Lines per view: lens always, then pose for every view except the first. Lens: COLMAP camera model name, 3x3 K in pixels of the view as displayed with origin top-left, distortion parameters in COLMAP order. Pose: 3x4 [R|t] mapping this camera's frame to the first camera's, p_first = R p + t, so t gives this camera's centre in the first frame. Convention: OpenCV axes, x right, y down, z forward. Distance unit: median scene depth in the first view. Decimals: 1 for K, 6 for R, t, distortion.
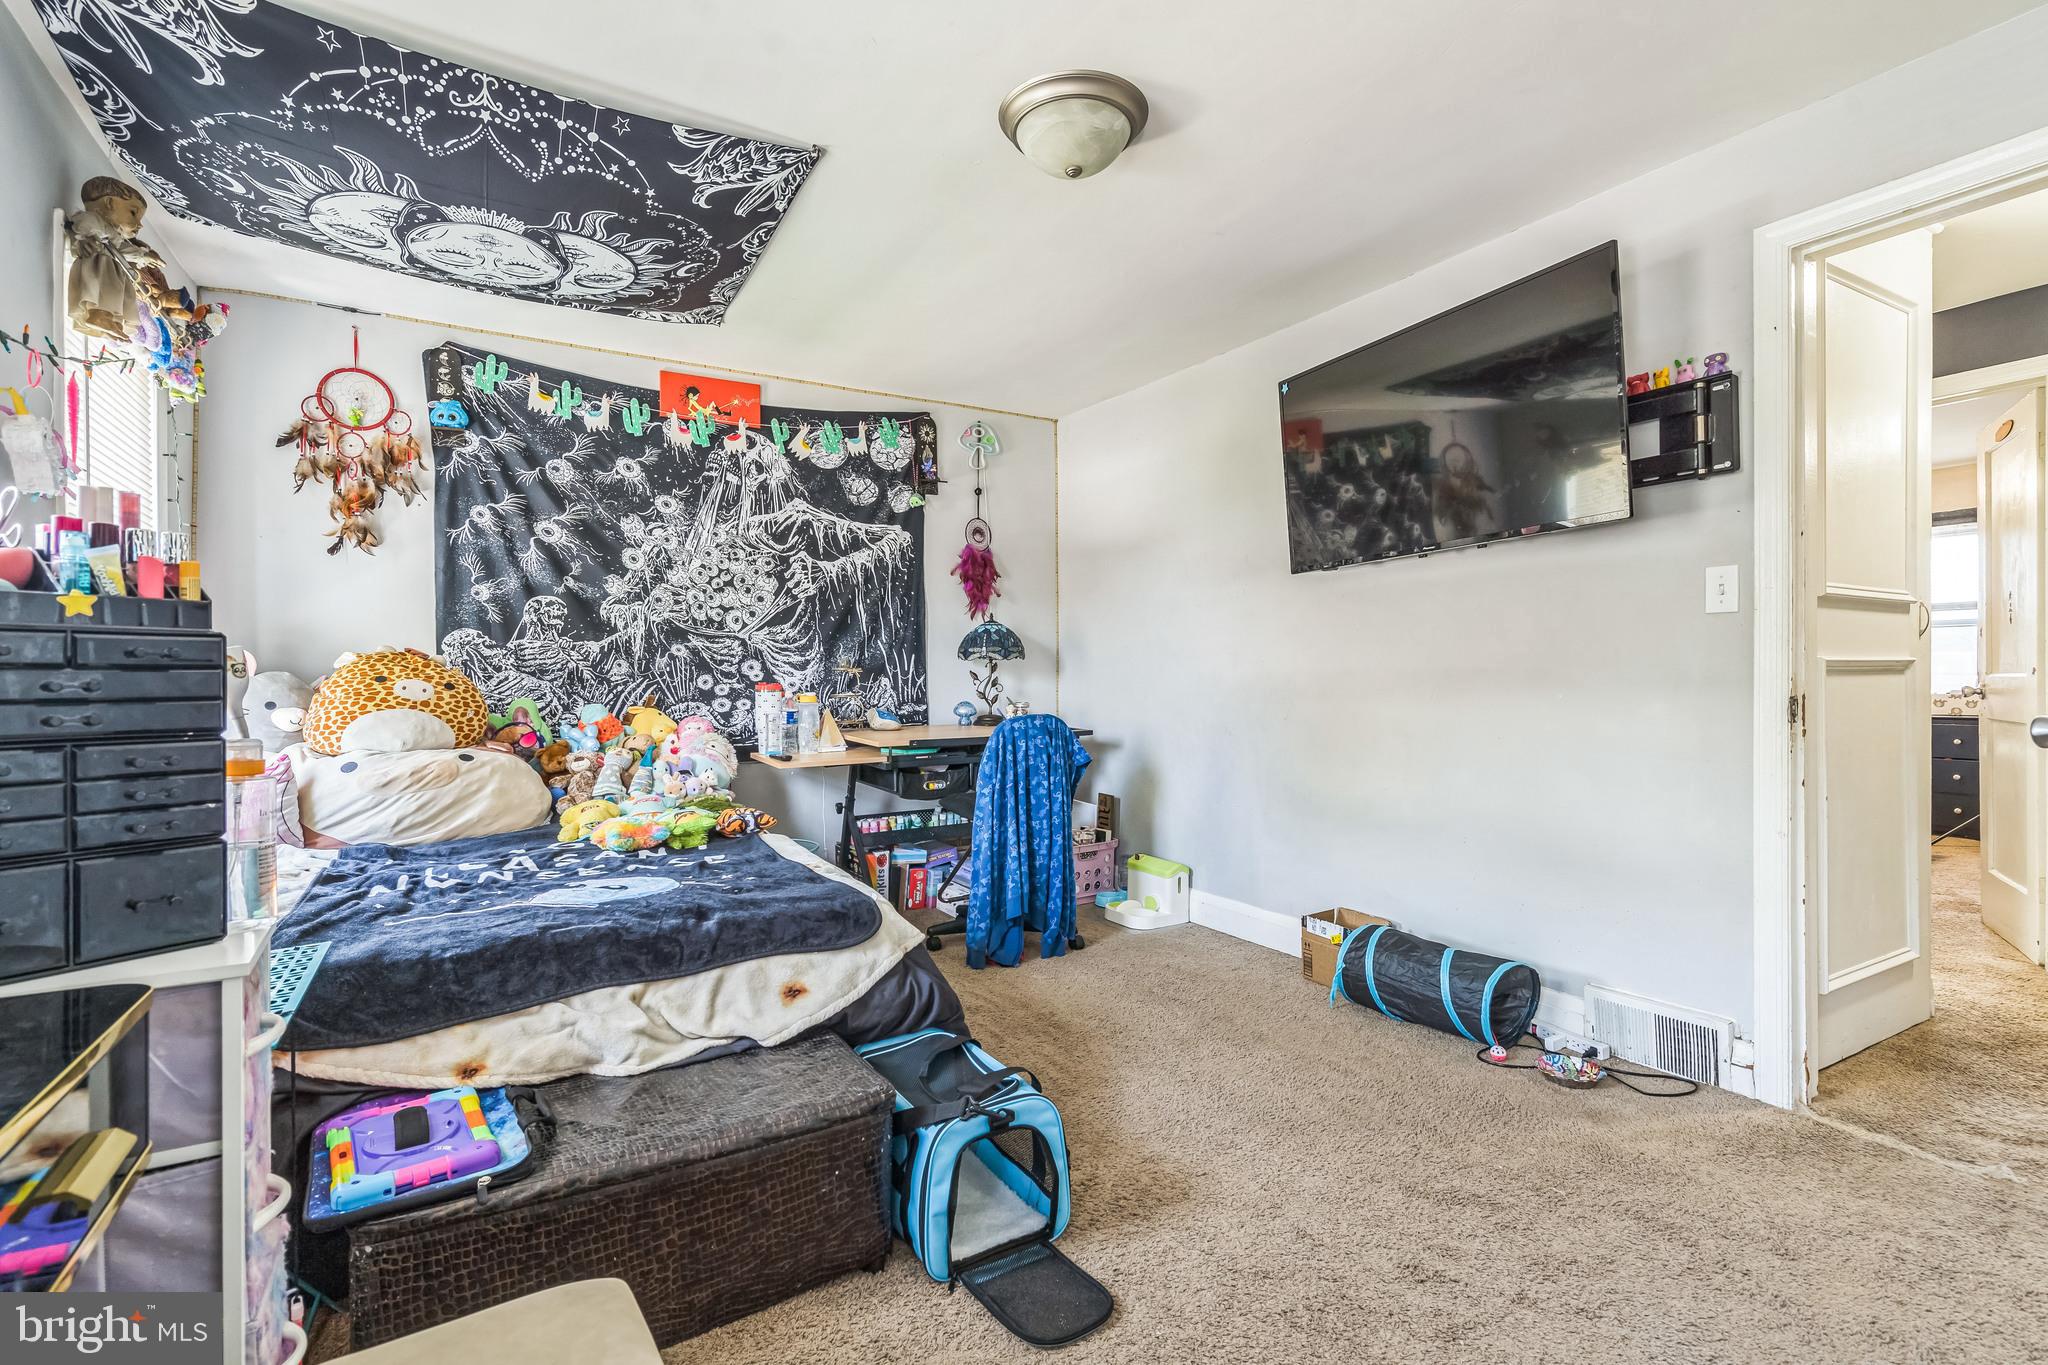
lens RADIAL K [[941.4, 0, 1018.1], [0, 941.4, 676.3], [0, 0, 1]] dist [-0.004784, 0.003265]
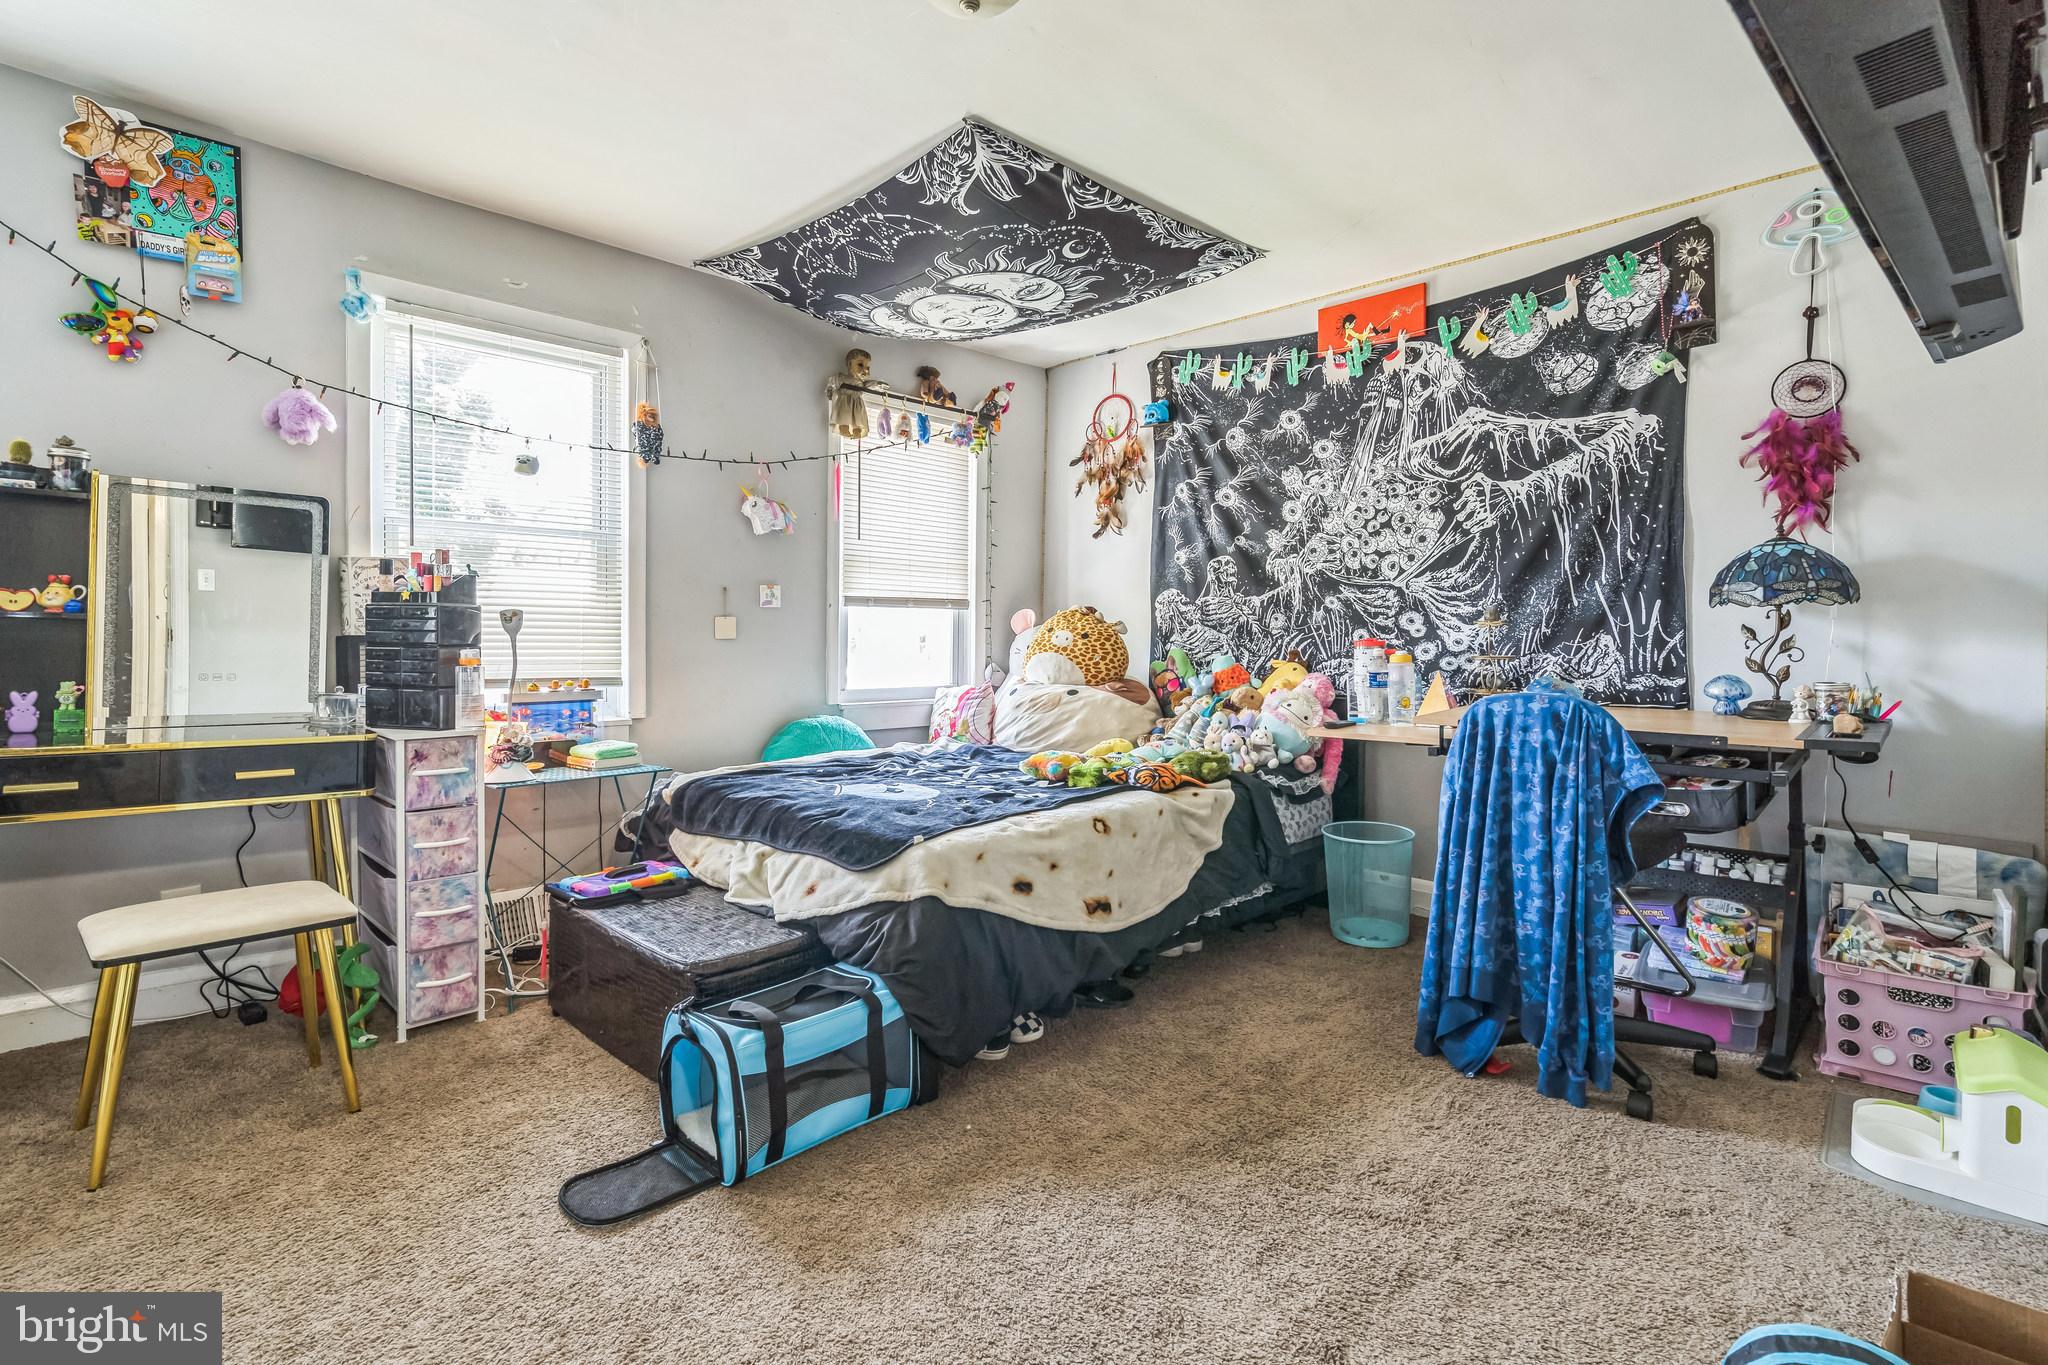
lens RADIAL K [[941.4, 0, 989.7], [0, 941.4, 637.2], [0, 0, 1]] dist [-0.004784, 0.003265]
pose [[0.249595, 0.011440, -0.968283, 0.457337], [-0.009477, 0.999911, 0.009371, 0.001133], [0.968304, 0.006837, 0.249681, 0.434409]]
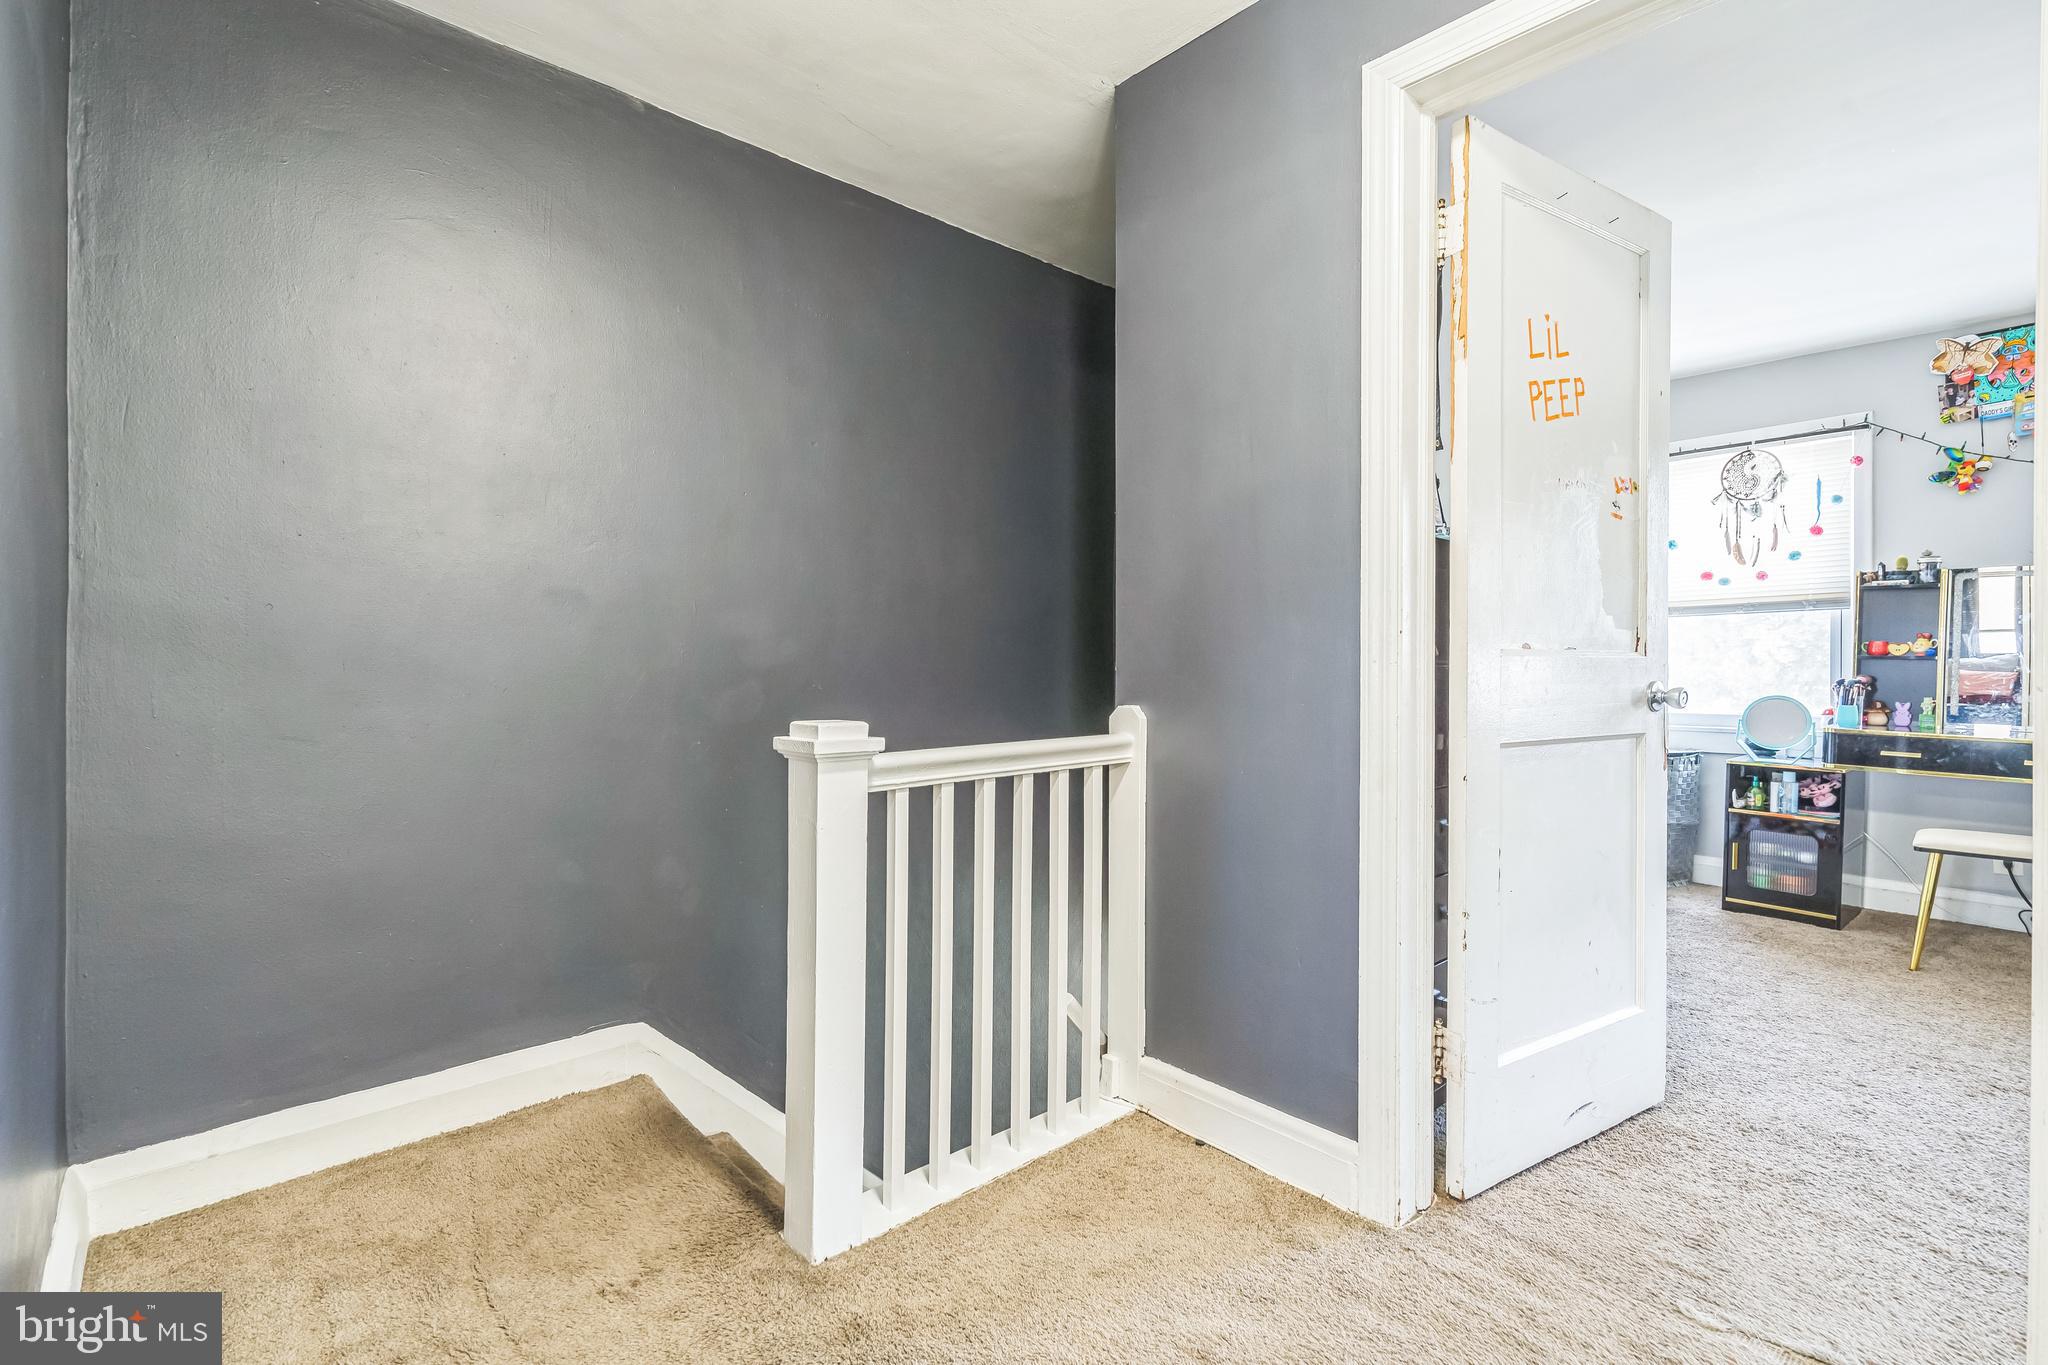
lens RADIAL K [[941.4, 0, 1025.8], [0, 941.4, 680.3], [0, 0, 1]] dist [-0.004784, 0.003265]
pose [[-0.981377, 0.003333, -0.192060, 0.929680], [0.001326, 0.999943, 0.010577, 0.012291], [0.192085, 0.010126, -0.981326, 0.873668]]
